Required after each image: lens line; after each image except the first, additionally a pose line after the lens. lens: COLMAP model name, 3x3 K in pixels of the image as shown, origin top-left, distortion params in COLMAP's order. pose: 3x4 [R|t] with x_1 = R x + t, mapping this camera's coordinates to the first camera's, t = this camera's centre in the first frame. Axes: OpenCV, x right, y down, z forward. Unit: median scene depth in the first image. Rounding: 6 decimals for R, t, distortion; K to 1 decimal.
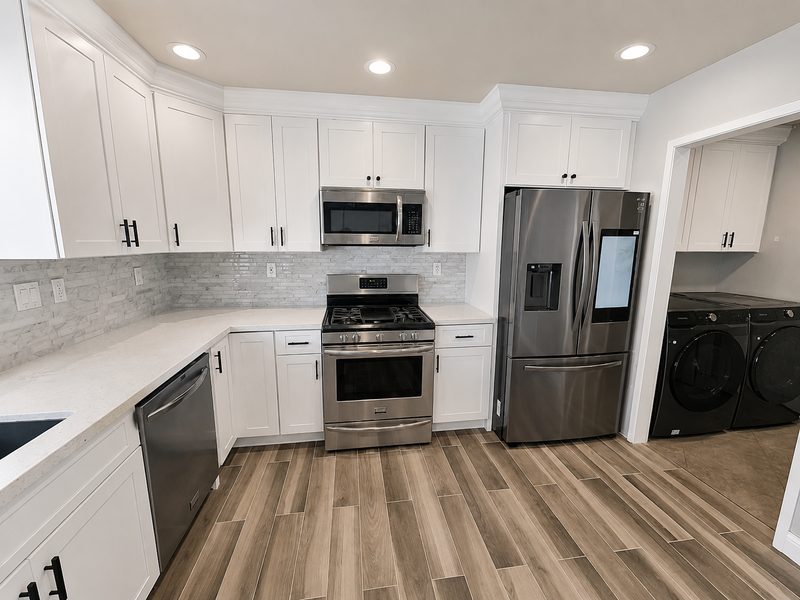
lens RADIAL K [[327.9, 0, 401.1], [0, 327.9, 294.9], [0, 0, 1]] dist [-0.002175, -0.000323]
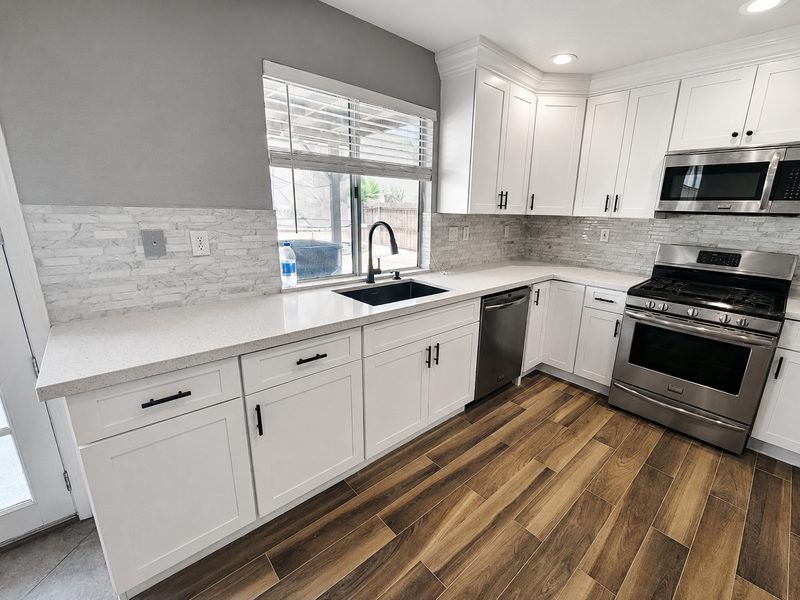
lens RADIAL K [[349.2, 0, 413.4], [0, 349.2, 294.6], [0, 0, 1]] dist [0.009225, -0.000387]
pose [[0.554969, 0.213445, -0.804021, 0.274561], [-0.156649, 0.976045, 0.150986, 0.049291], [0.816988, 0.042157, 0.575111, -0.214647]]
